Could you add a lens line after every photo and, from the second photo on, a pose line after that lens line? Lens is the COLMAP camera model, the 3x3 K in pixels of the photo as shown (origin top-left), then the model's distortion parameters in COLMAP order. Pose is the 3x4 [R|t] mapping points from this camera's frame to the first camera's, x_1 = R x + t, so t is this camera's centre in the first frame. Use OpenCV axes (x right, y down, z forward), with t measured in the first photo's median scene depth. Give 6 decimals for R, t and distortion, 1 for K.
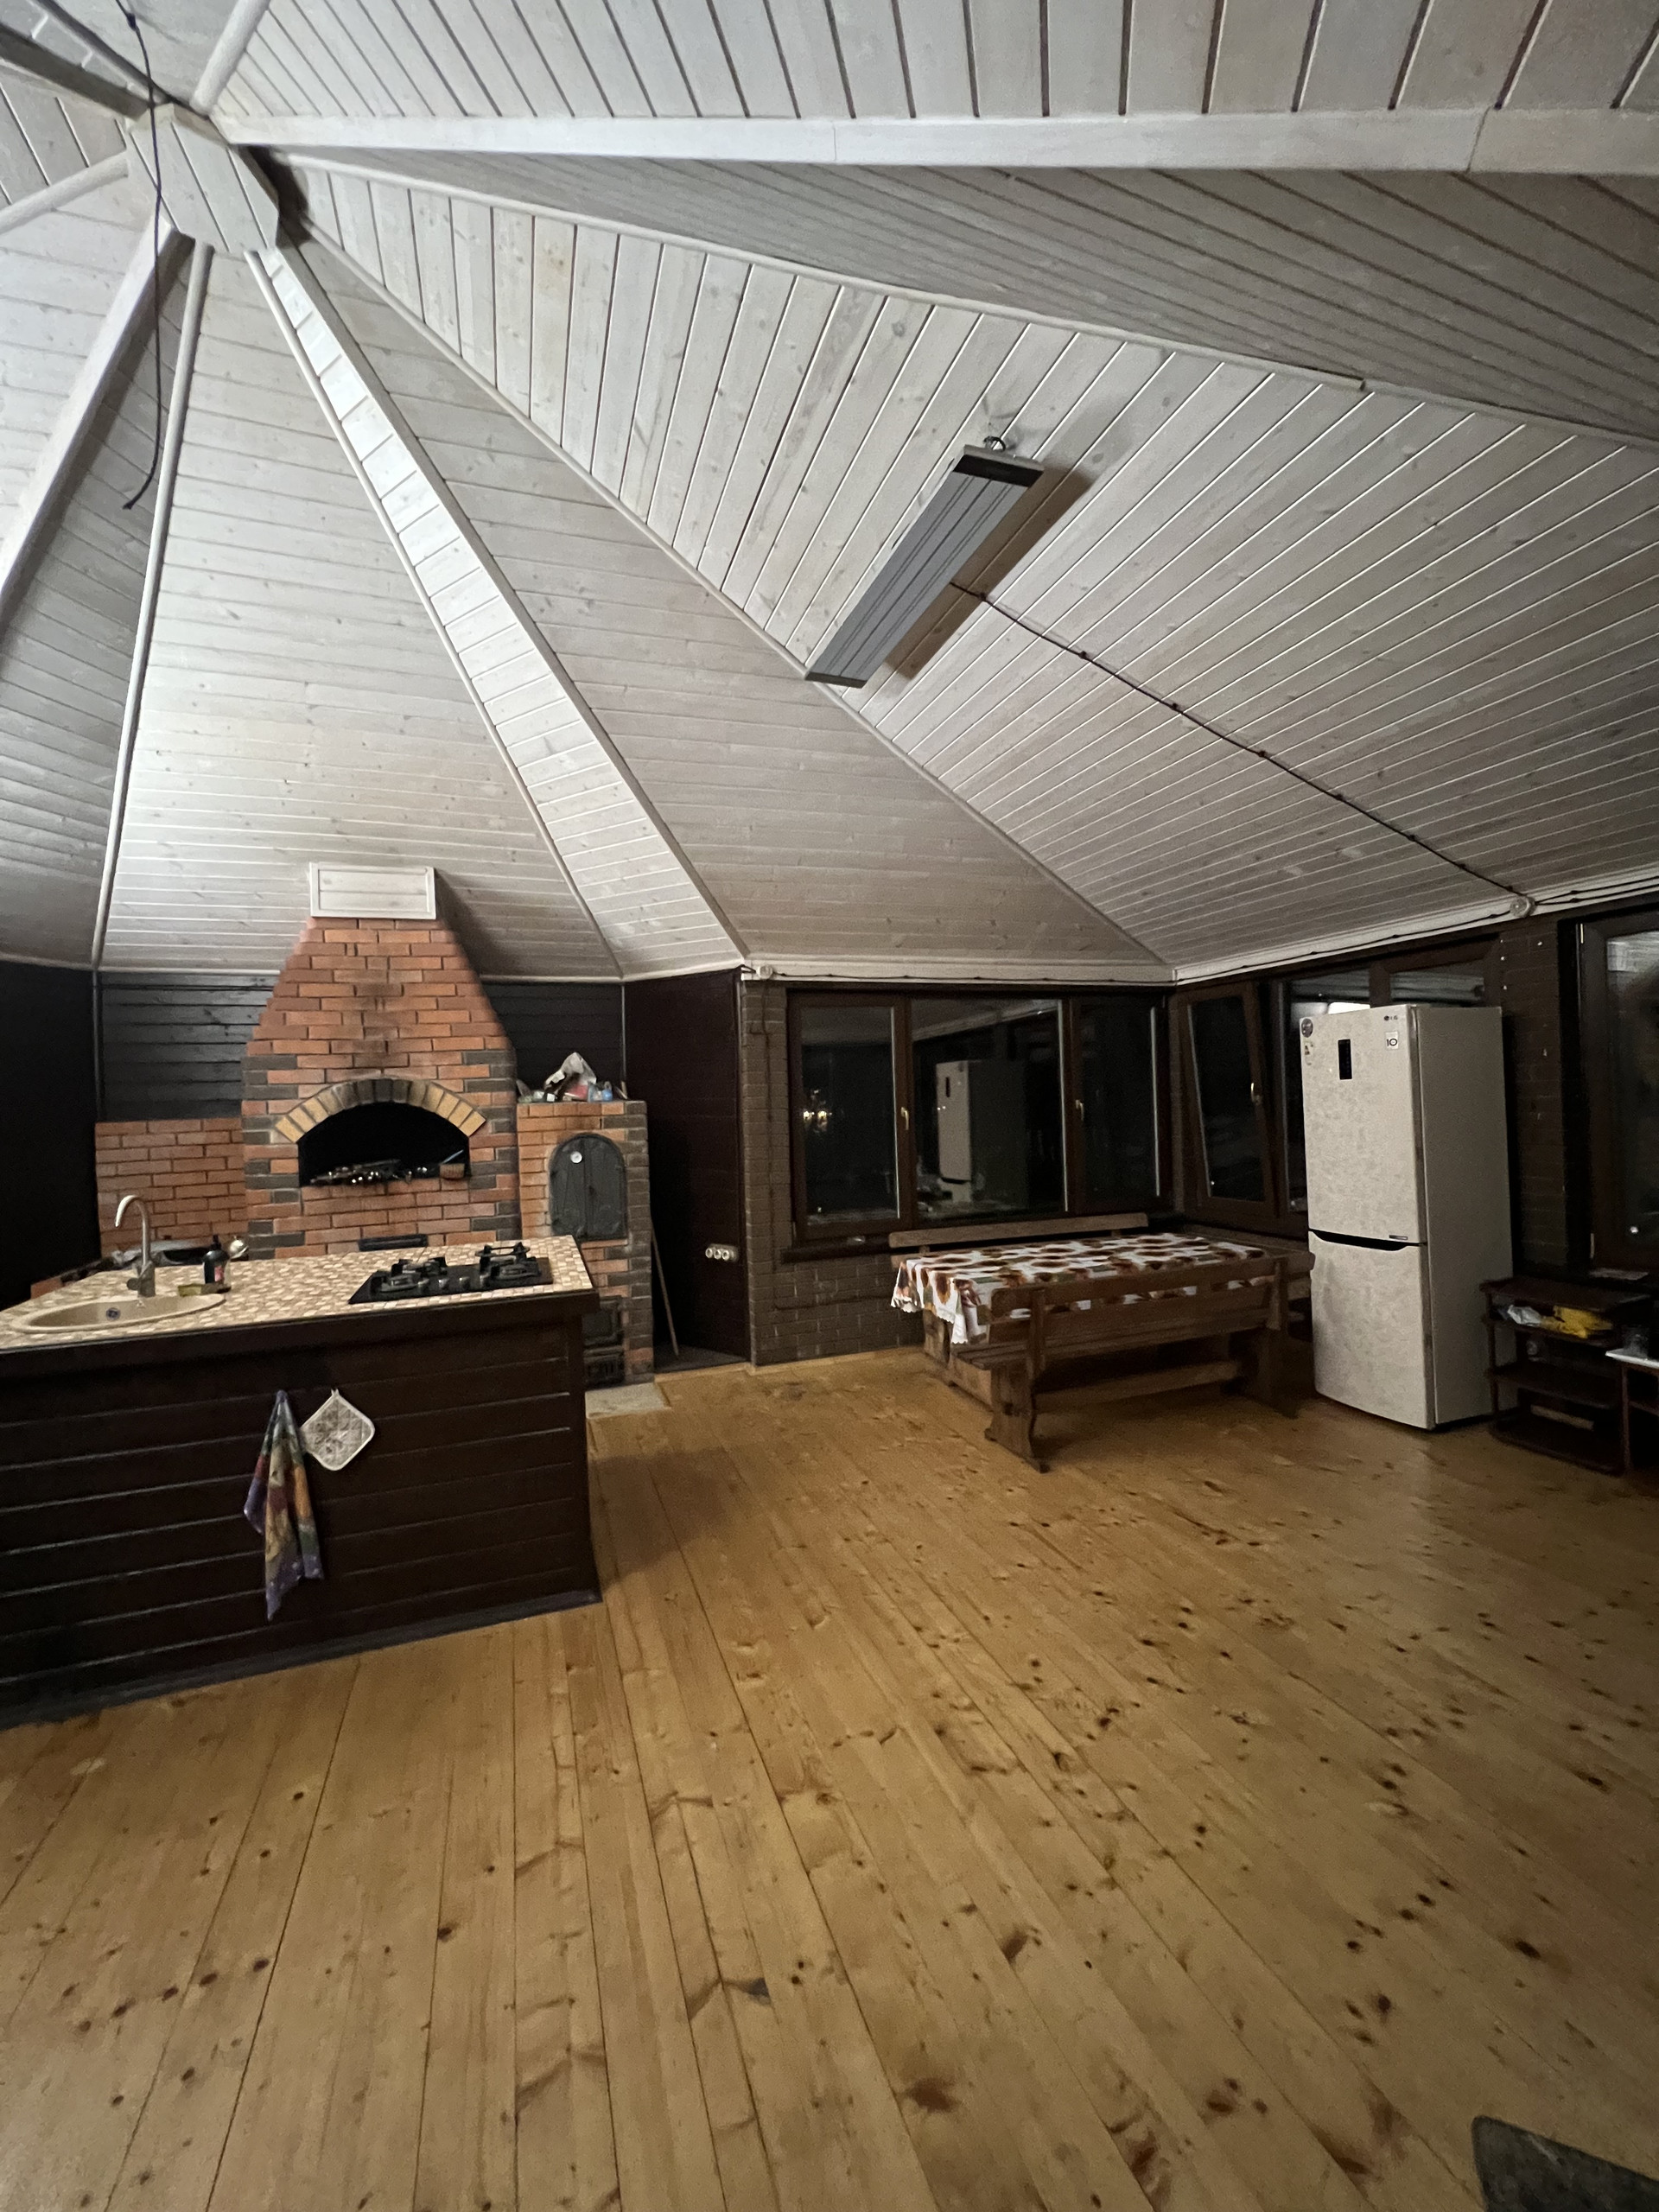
lens RADIAL K [[887.5, 0, 840.2], [0, 887.5, 1102.0], [0, 0, 1]] dist [-0.001318, 0.000049]
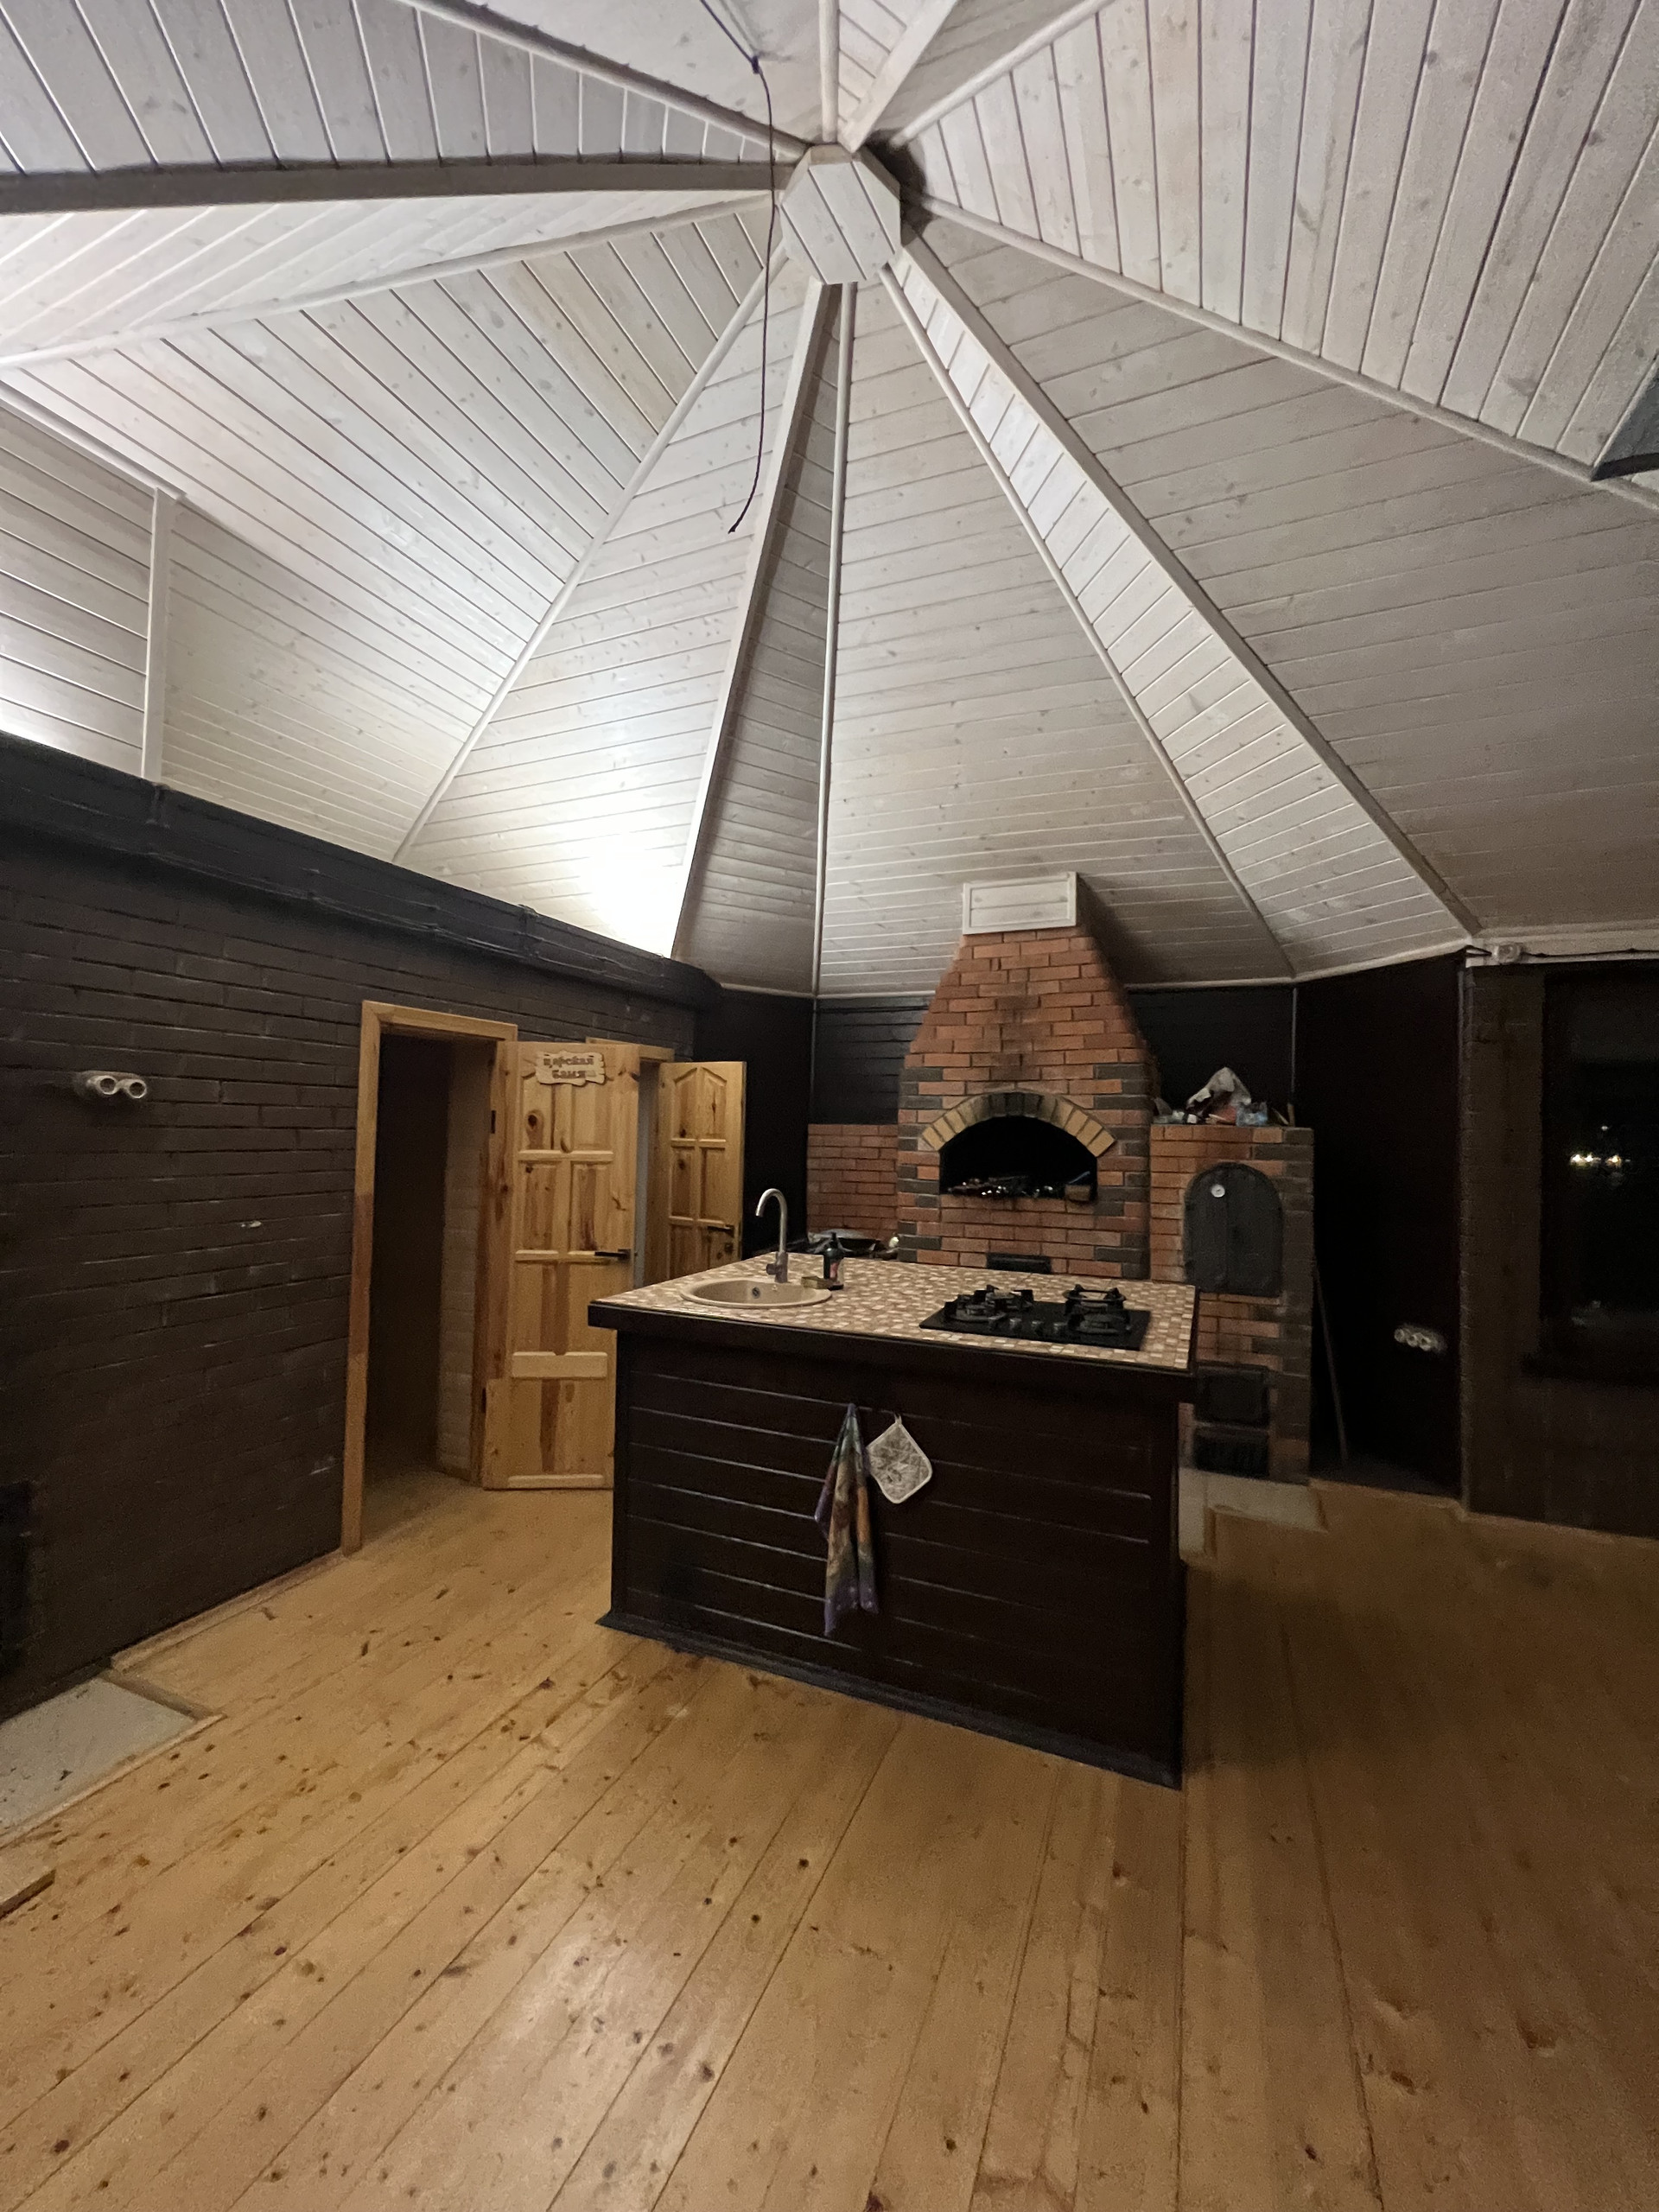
lens RADIAL K [[887.5, 0, 836.1], [0, 887.5, 1103.0], [0, 0, 1]] dist [-0.001318, 0.000049]
pose [[0.734021, 0.029372, -0.678491, 0.007039], [-0.045488, 0.998947, -0.005966, 0.000772], [0.677601, 0.035242, 0.734584, 0.181543]]
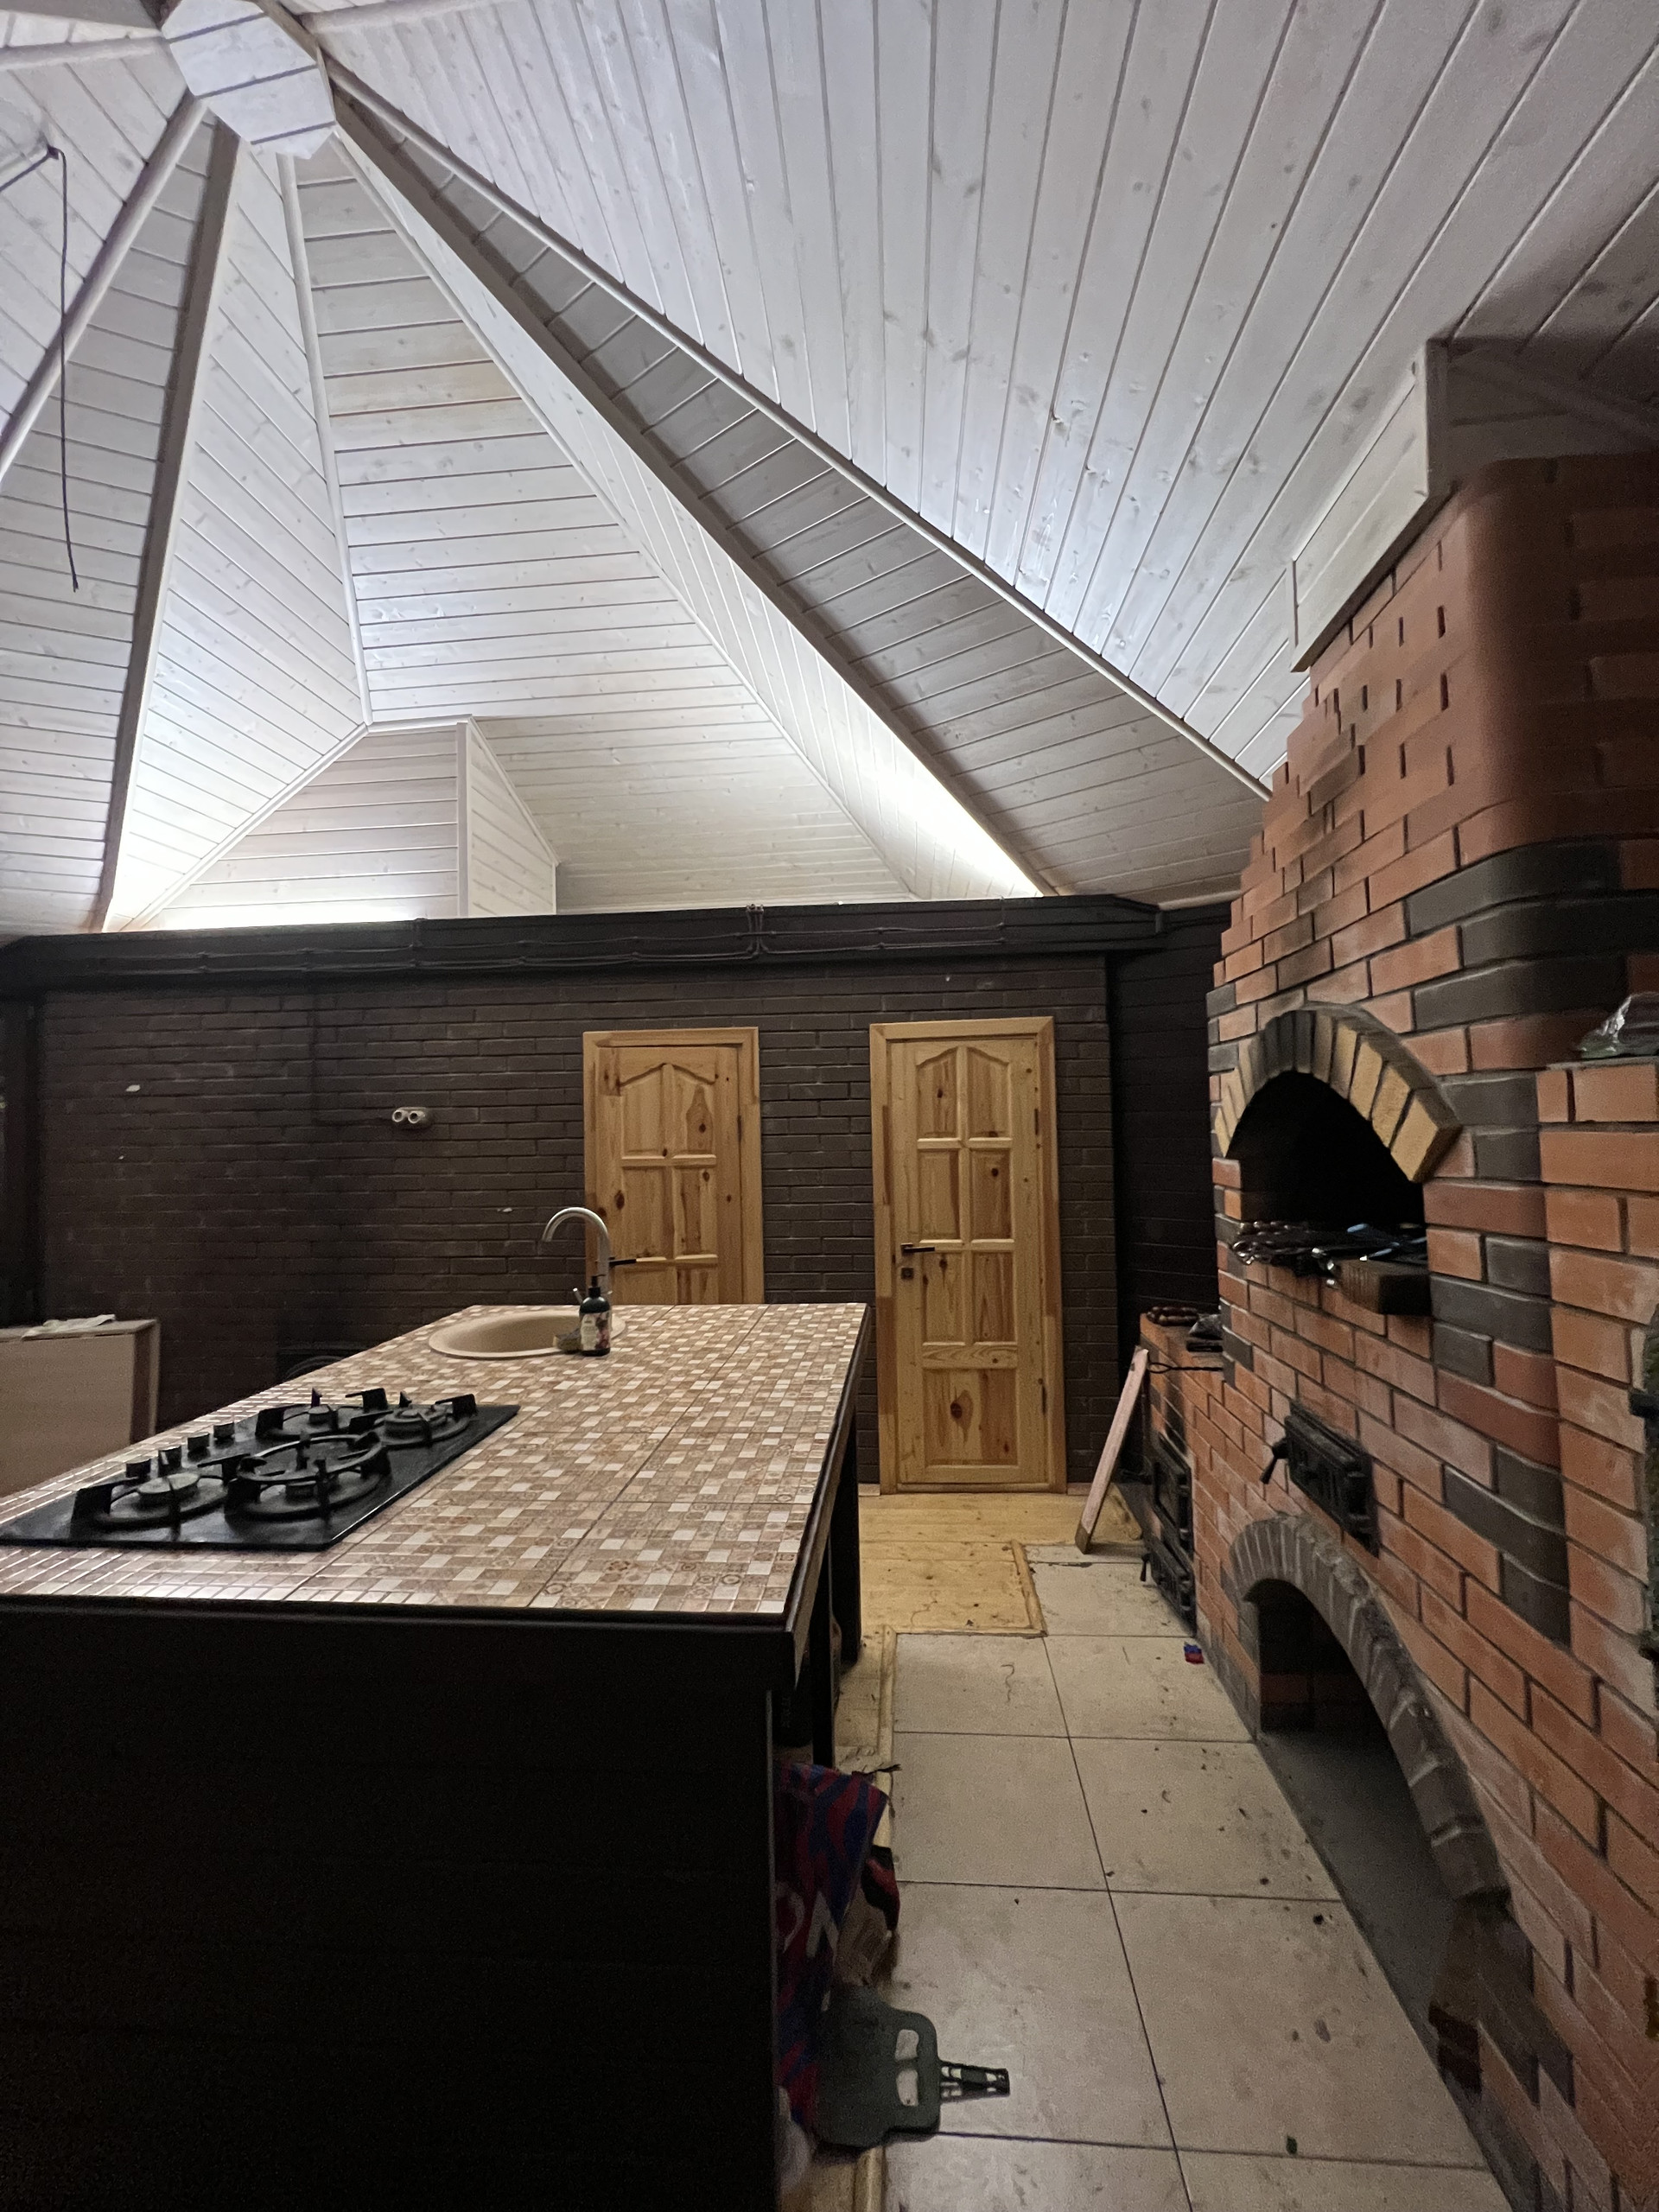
lens RADIAL K [[887.5, 0, 833.3], [0, 887.5, 1103.1], [0, 0, 1]] dist [-0.001318, 0.000049]
pose [[-0.419822, 0.018358, -0.907421, -0.092809], [0.034565, 0.999394, 0.004227, 0.006287], [0.906948, -0.029590, -0.420202, 1.237328]]
